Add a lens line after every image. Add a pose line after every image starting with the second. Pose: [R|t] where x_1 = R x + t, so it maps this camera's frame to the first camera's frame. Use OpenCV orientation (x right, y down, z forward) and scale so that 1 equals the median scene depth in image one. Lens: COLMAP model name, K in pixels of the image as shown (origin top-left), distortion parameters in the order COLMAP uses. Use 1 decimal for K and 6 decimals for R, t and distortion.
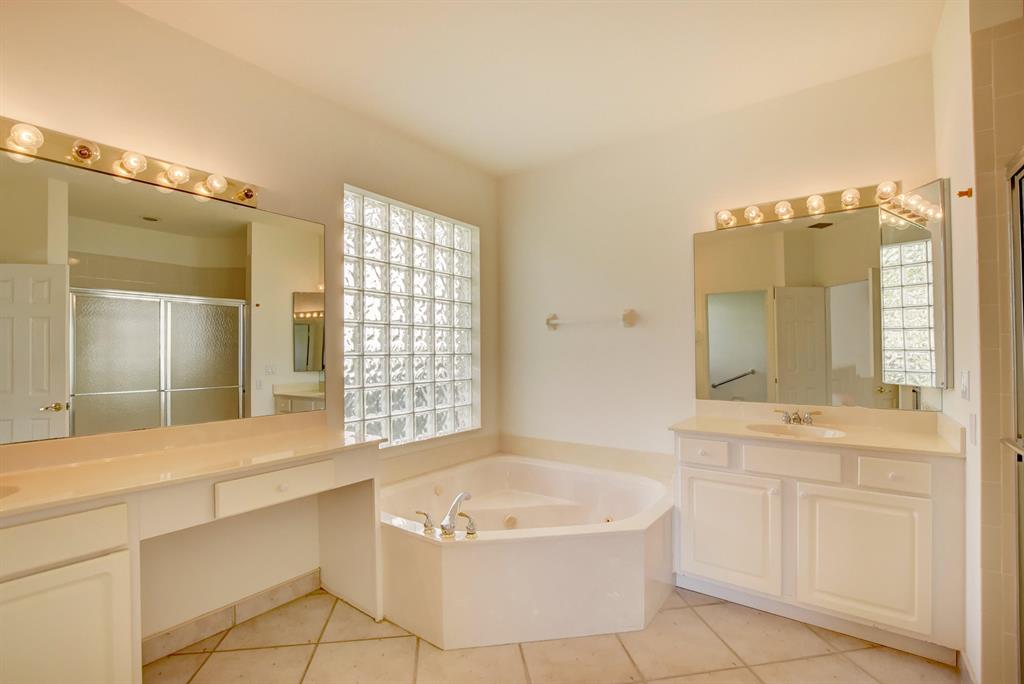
lens RADIAL K [[458.4, 0, 513.3], [0, 458.4, 347.8], [0, 0, 1]] dist [-0.026136, 0.000852]
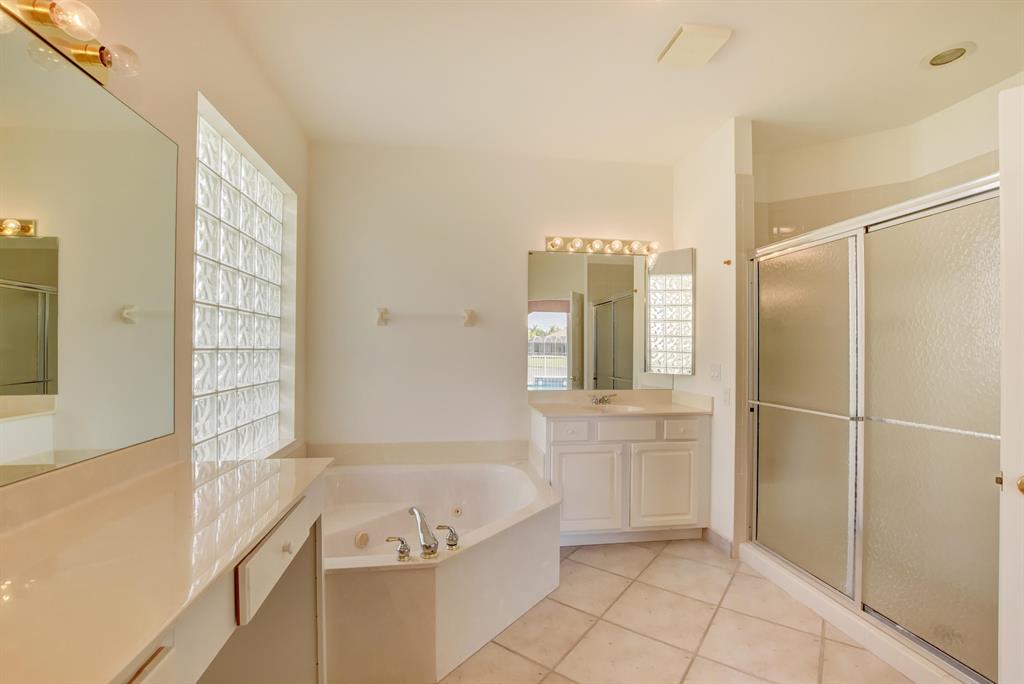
lens RADIAL K [[458.4, 0, 513.3], [0, 458.4, 347.8], [0, 0, 1]] dist [-0.026136, 0.000852]
pose [[0.699643, 0.016759, 0.714296, -0.617085], [-0.019213, 0.999805, -0.004639, 0.010352], [-0.714235, -0.010478, 0.699828, 0.249704]]
